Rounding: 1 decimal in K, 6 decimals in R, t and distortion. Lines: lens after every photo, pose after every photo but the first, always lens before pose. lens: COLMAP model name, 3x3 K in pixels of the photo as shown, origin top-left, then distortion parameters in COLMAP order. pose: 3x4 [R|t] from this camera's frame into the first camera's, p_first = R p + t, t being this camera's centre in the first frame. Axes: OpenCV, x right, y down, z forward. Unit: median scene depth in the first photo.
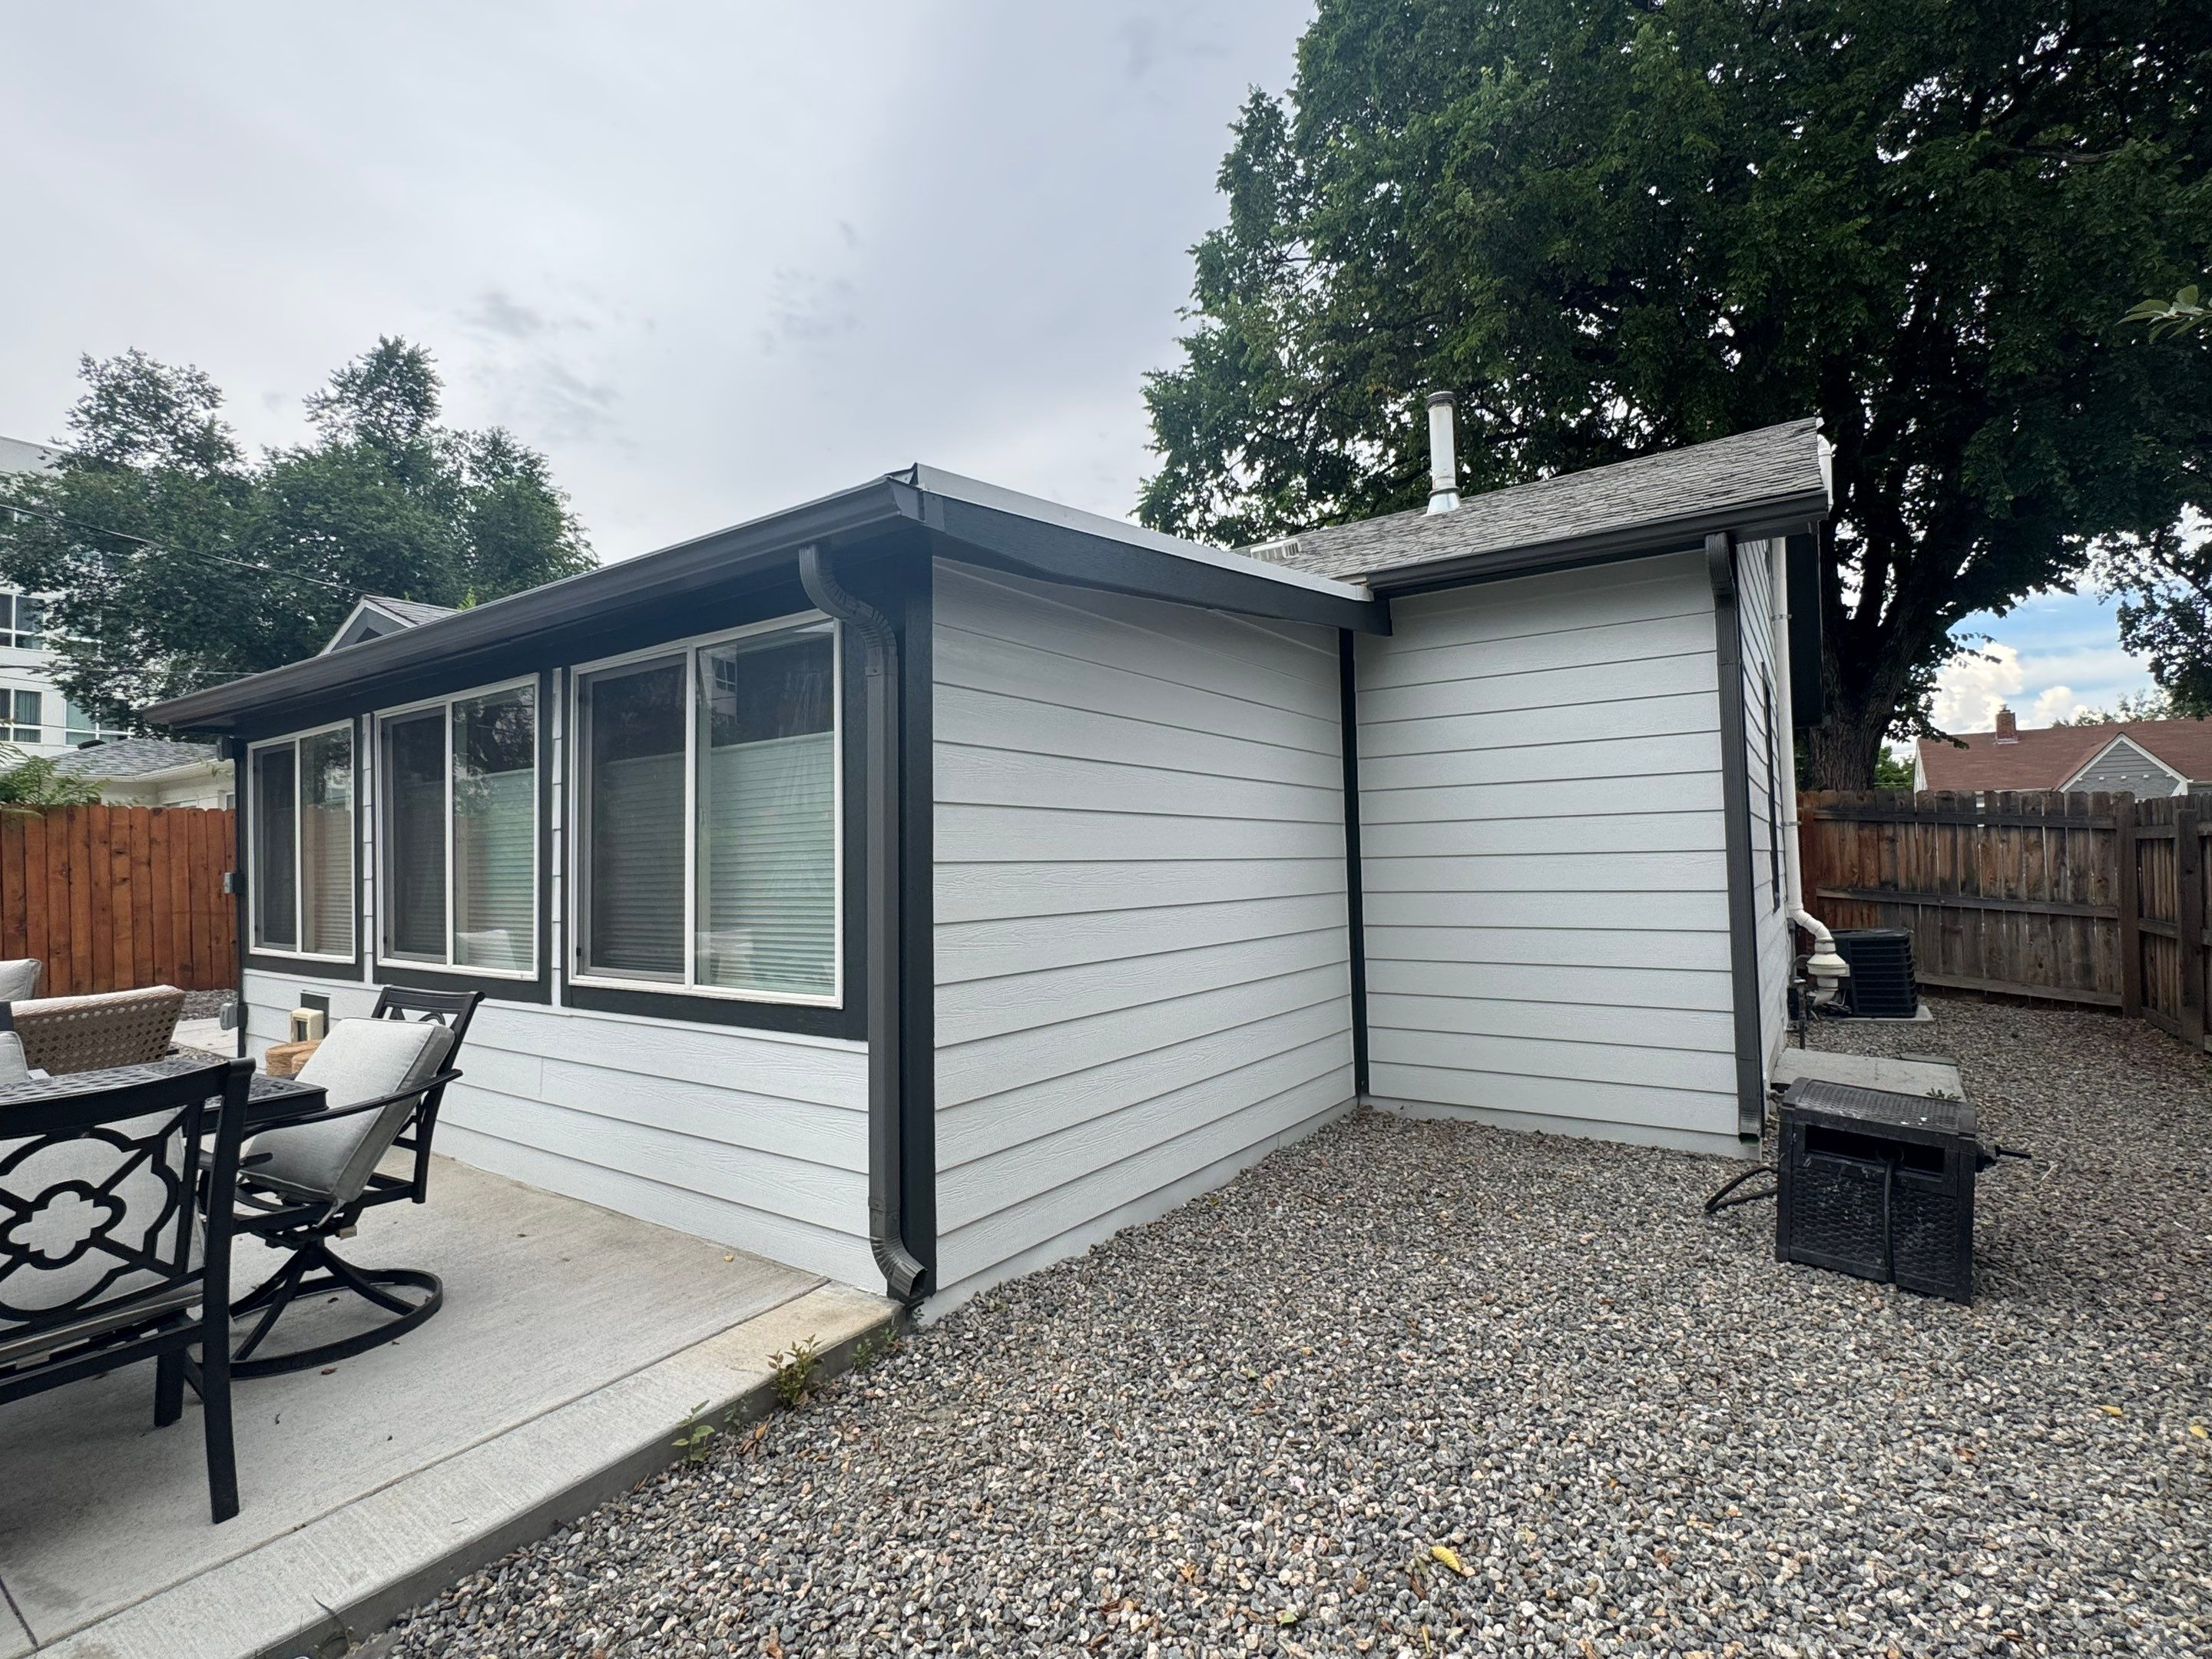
lens RADIAL K [[1047.0, 0, 1111.7], [0, 1047.0, 831.5], [0, 0, 1]] dist [-0.001011, 0.000186]
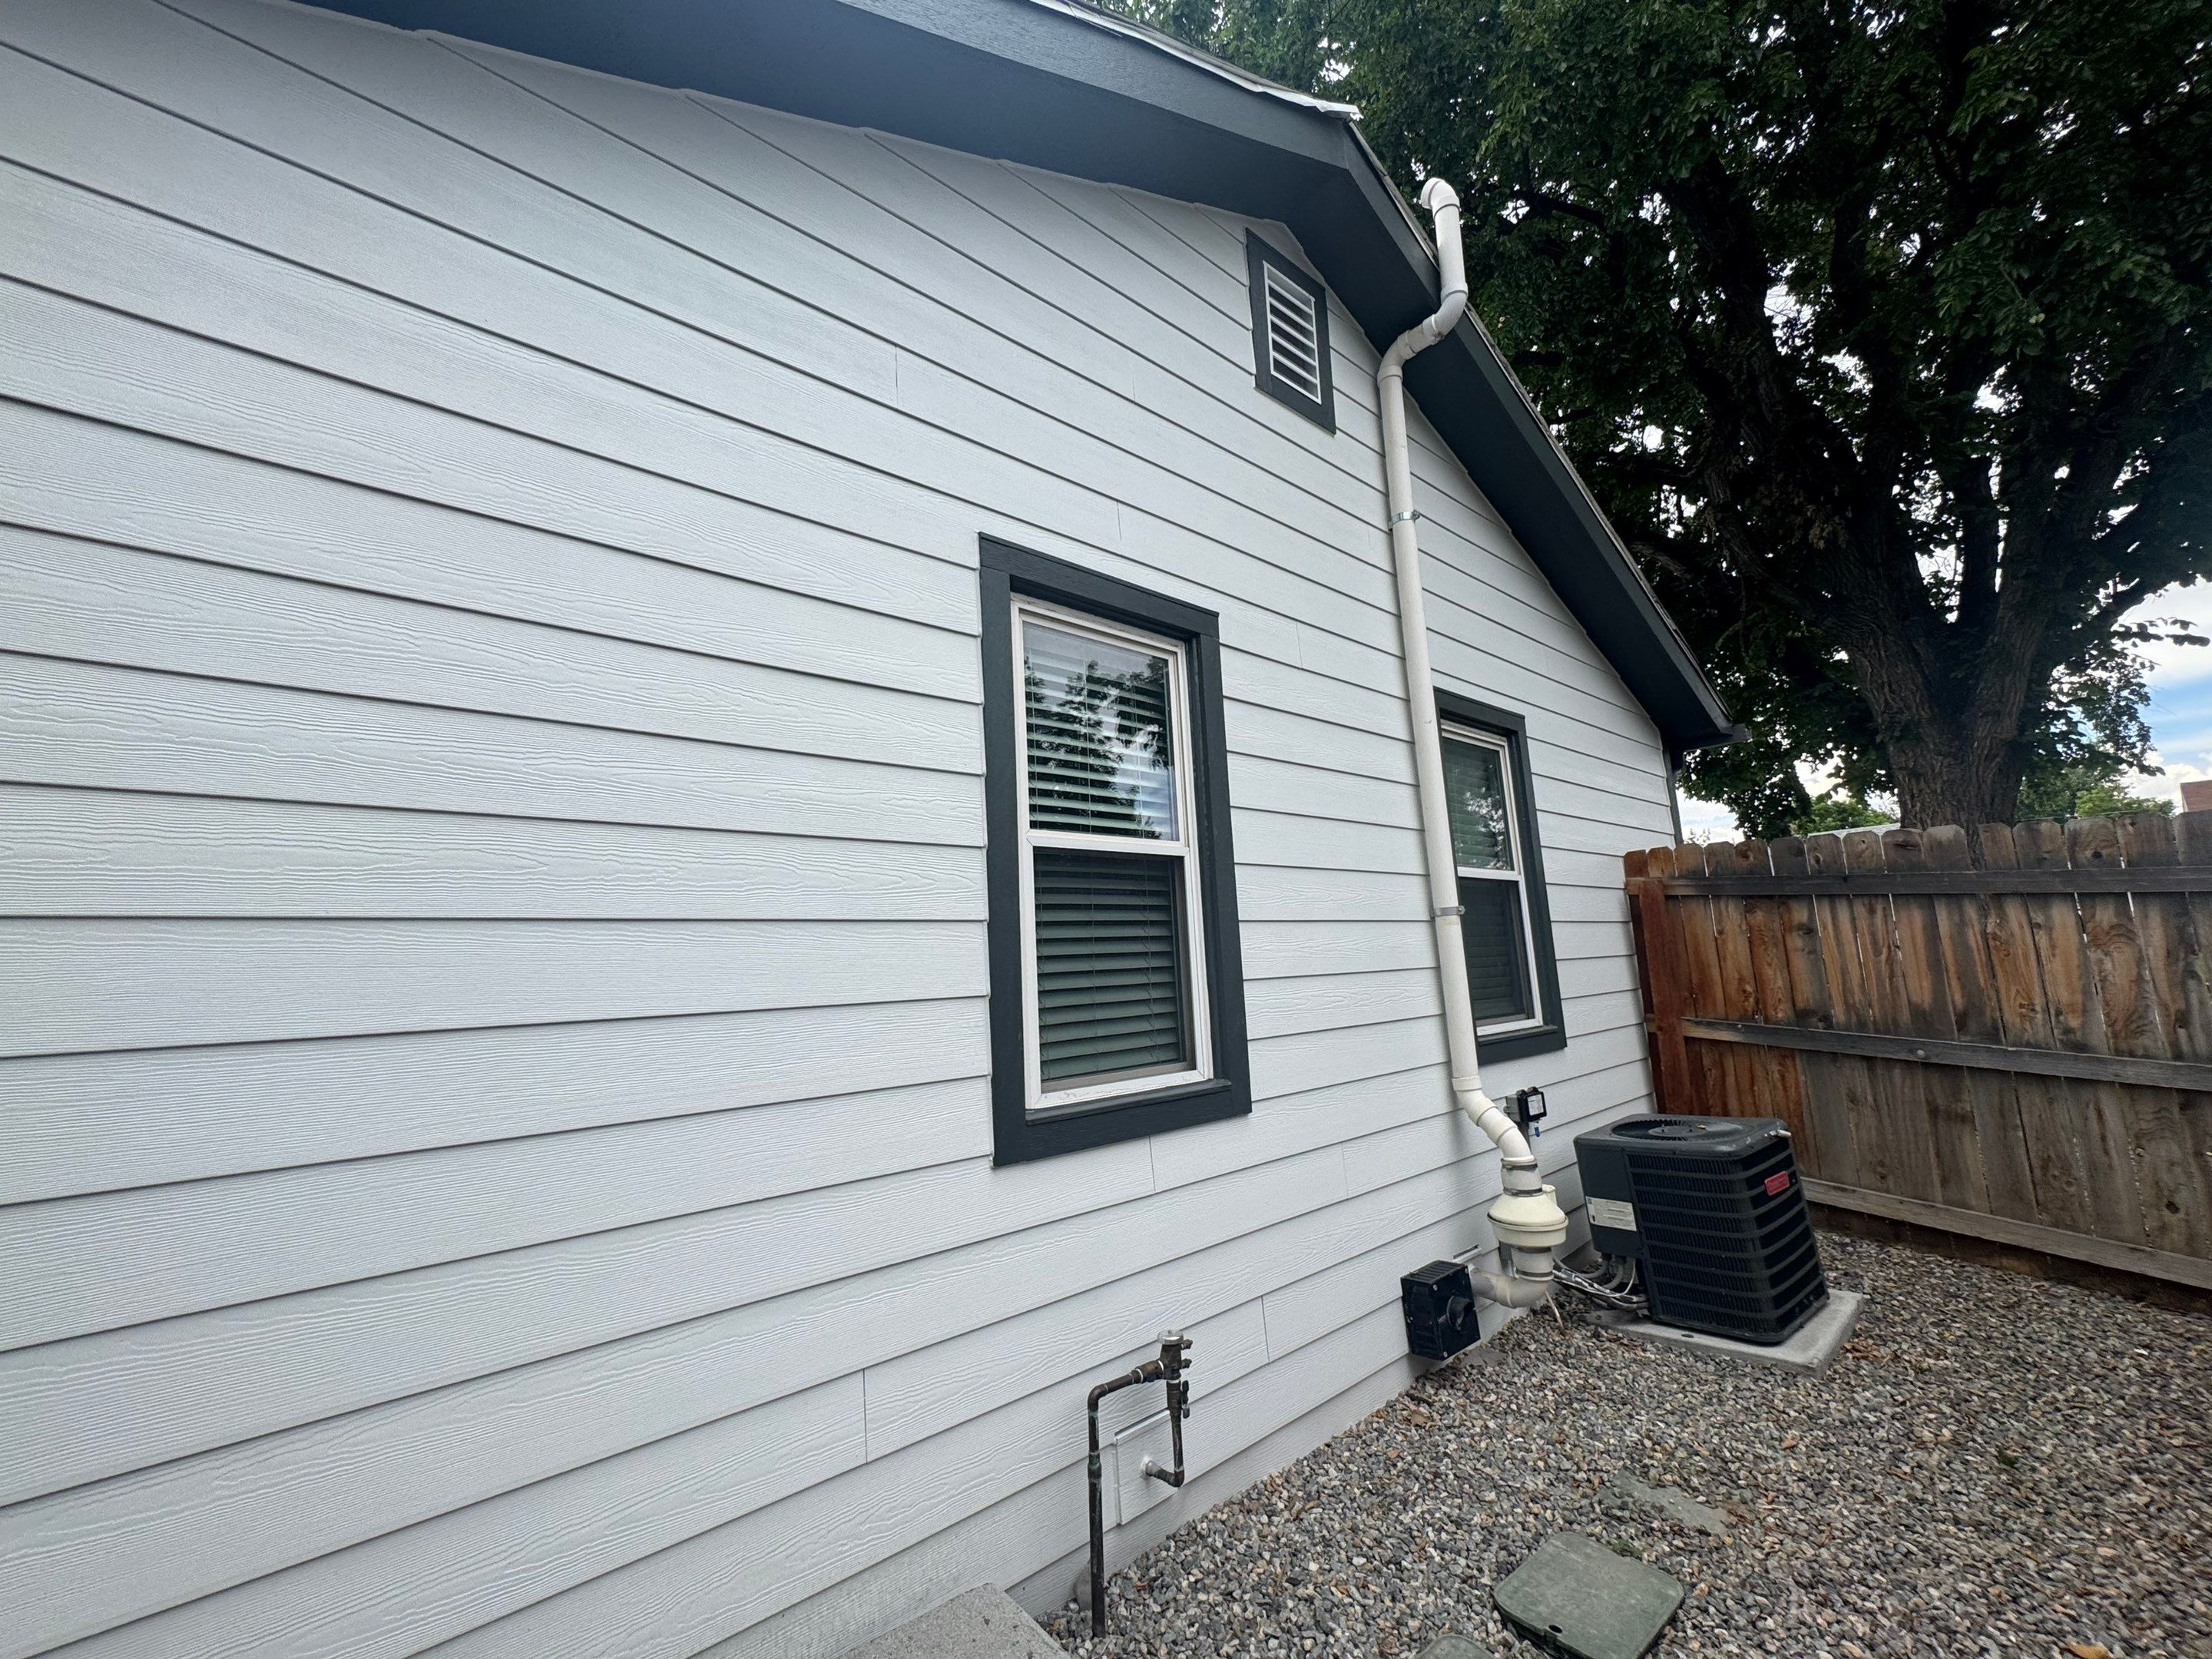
lens RADIAL K [[892.3, 0, 1109.1], [0, 892.3, 828.3], [0, 0, 1]] dist [-0.002805, 0.000448]
pose [[0.966744, -0.064111, -0.247580, 0.554353], [0.035175, 0.992201, -0.119581, -0.001649], [0.253316, 0.106896, 0.961459, 0.505748]]
